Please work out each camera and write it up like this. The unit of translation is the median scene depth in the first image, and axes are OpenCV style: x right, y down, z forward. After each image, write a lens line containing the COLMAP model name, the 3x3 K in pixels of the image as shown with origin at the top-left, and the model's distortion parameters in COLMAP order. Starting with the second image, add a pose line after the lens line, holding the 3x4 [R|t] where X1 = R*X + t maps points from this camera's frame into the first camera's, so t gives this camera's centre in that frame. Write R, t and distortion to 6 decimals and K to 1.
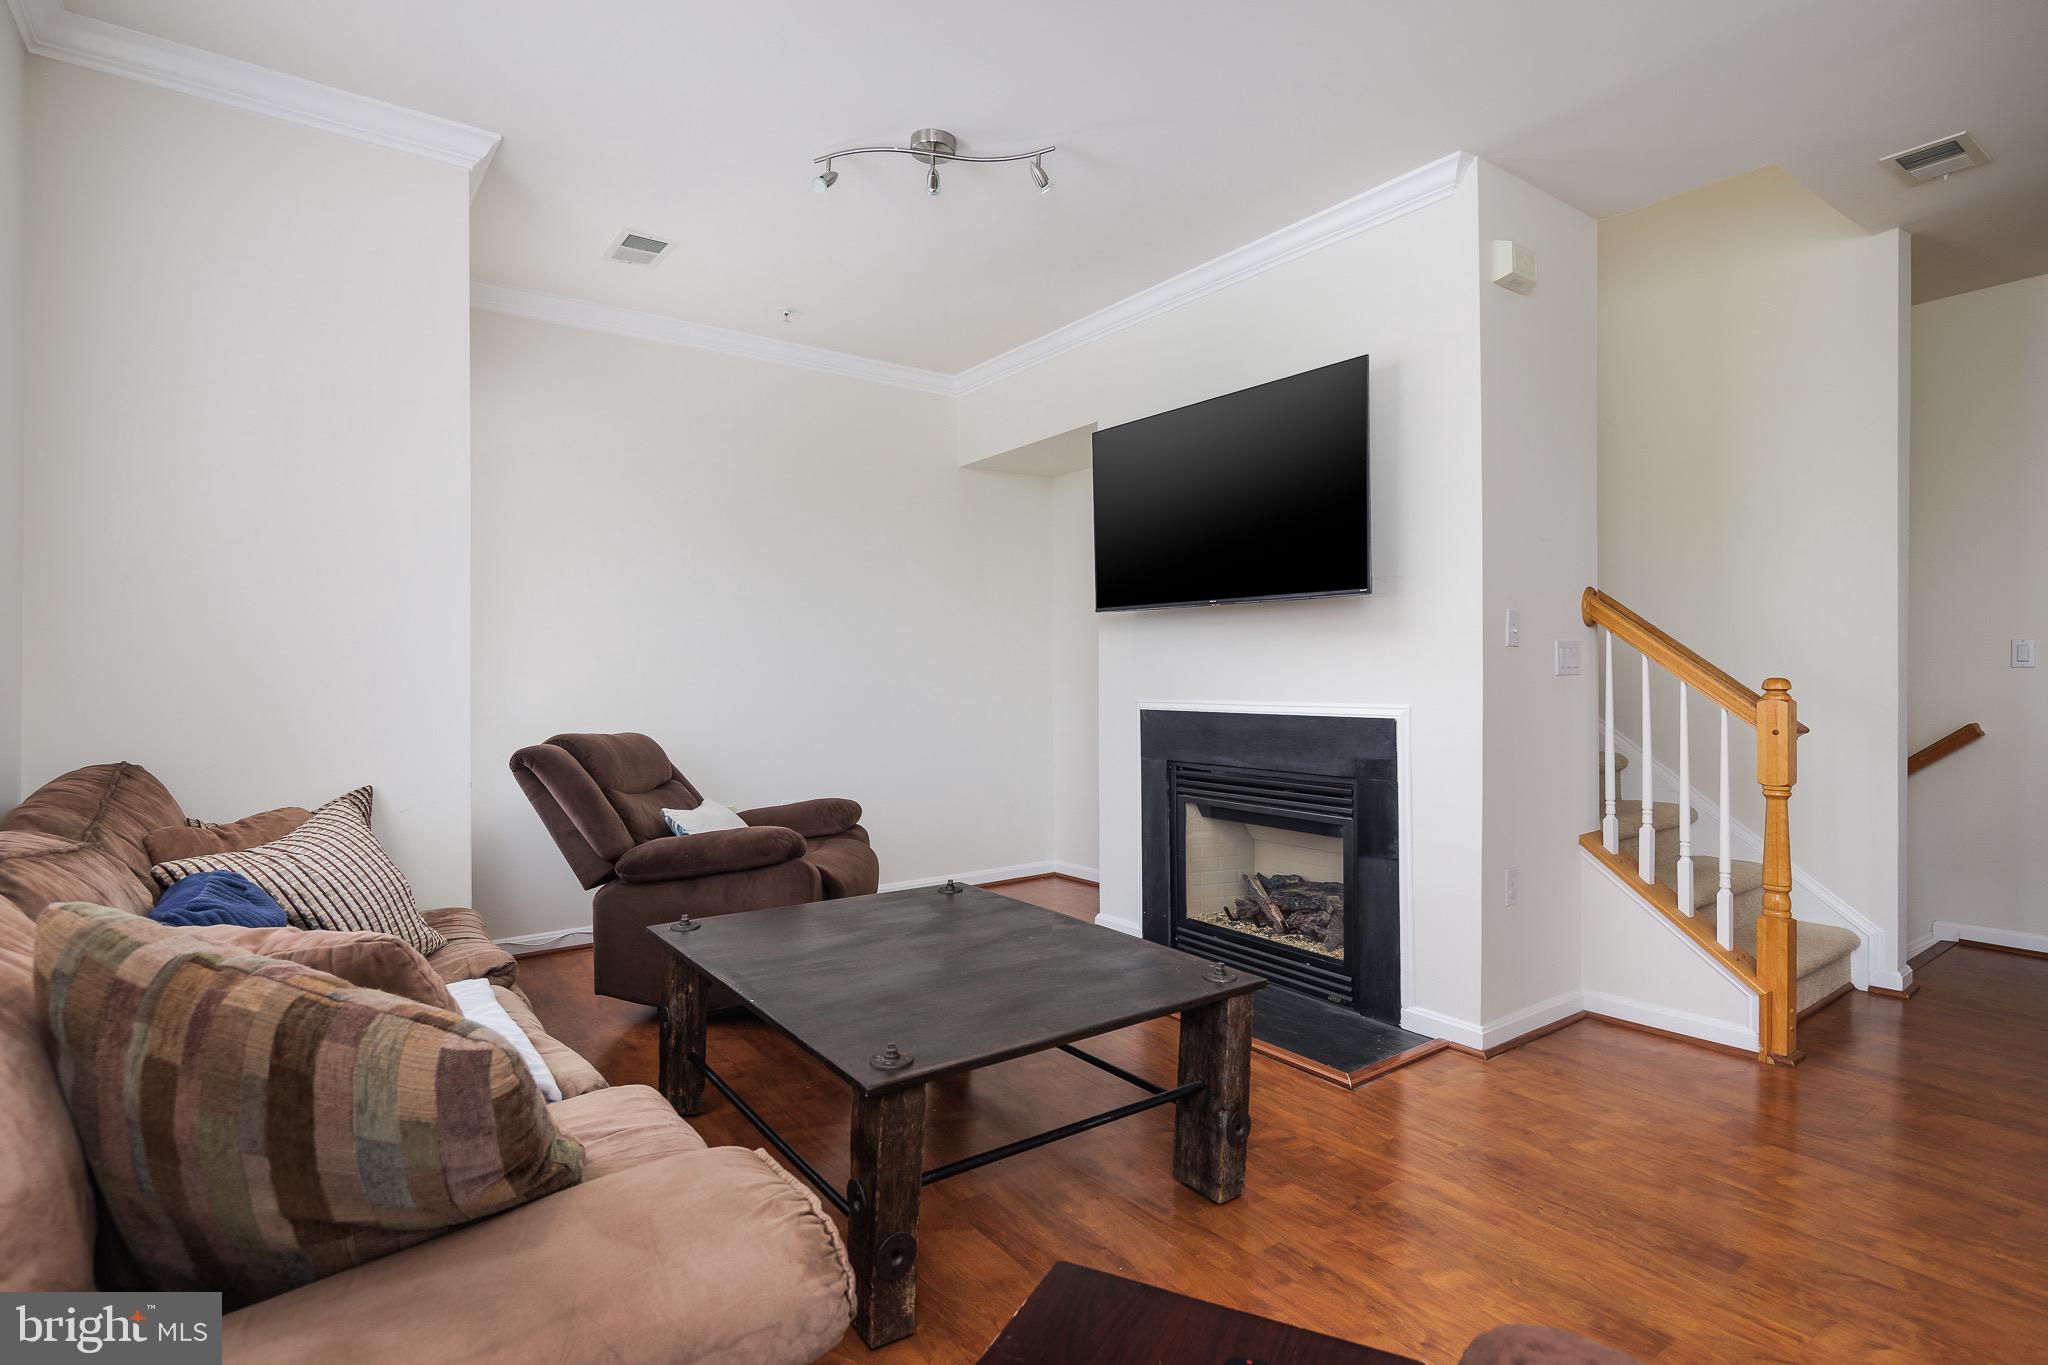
lens RADIAL K [[991.3, 0, 1025.1], [0, 991.3, 665.7], [0, 0, 1]] dist [-0.000635, -0.000153]
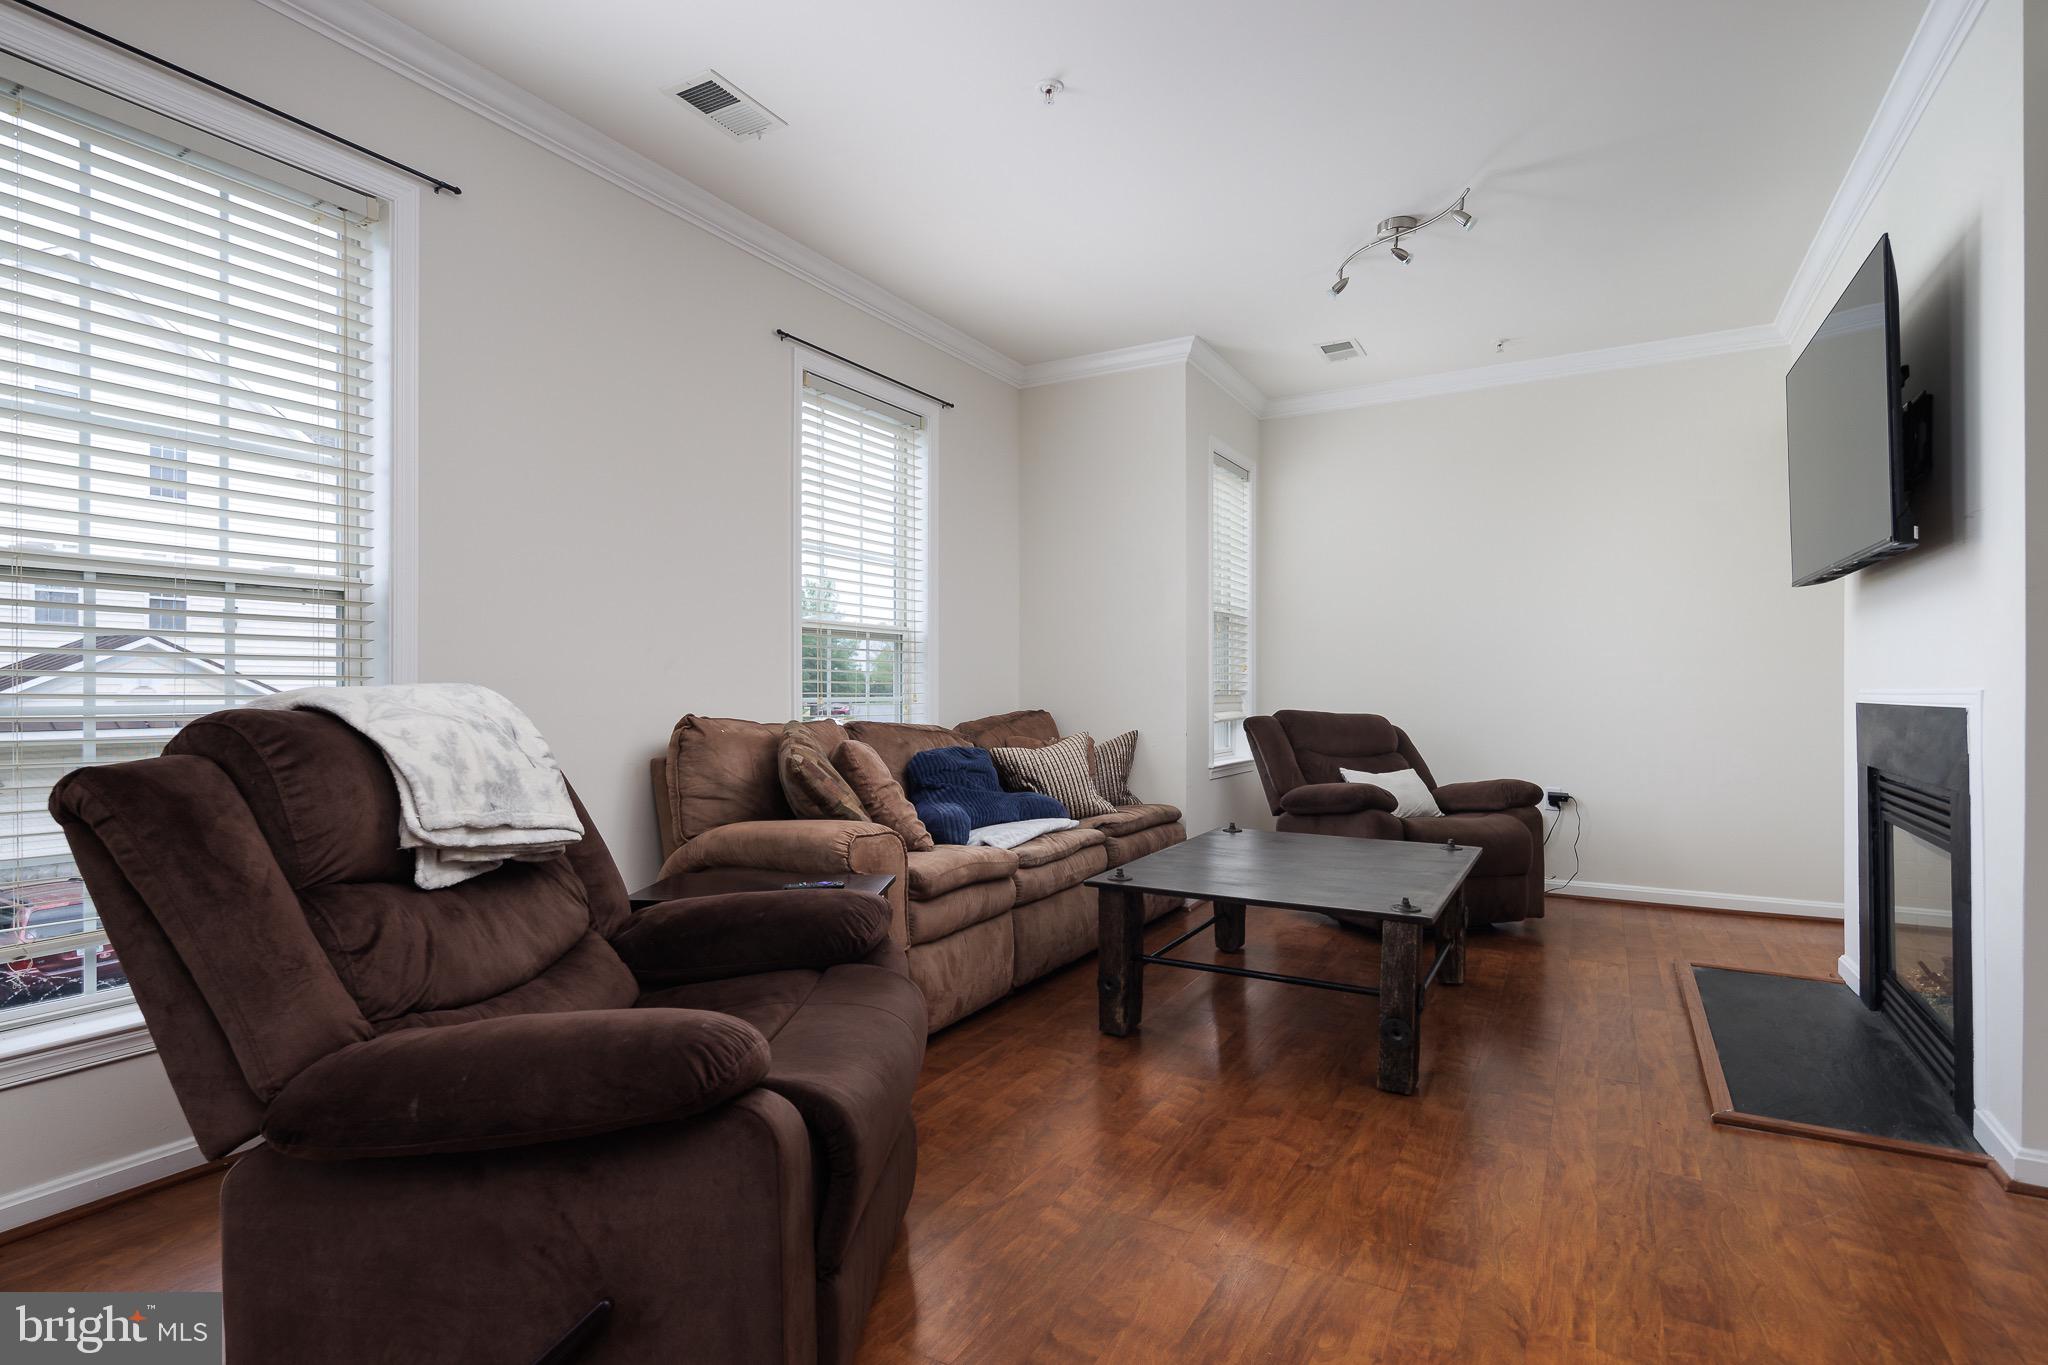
lens RADIAL K [[998.4, 0, 1024.0], [0, 998.4, 682.5], [0, 0, 1]] dist [-0.002136, -0.000377]
pose [[0.400492, -0.006500, -0.916277, 0.823151], [0.010556, 0.999941, -0.002480, 0.031781], [0.916239, -0.008679, 0.400537, 0.082908]]
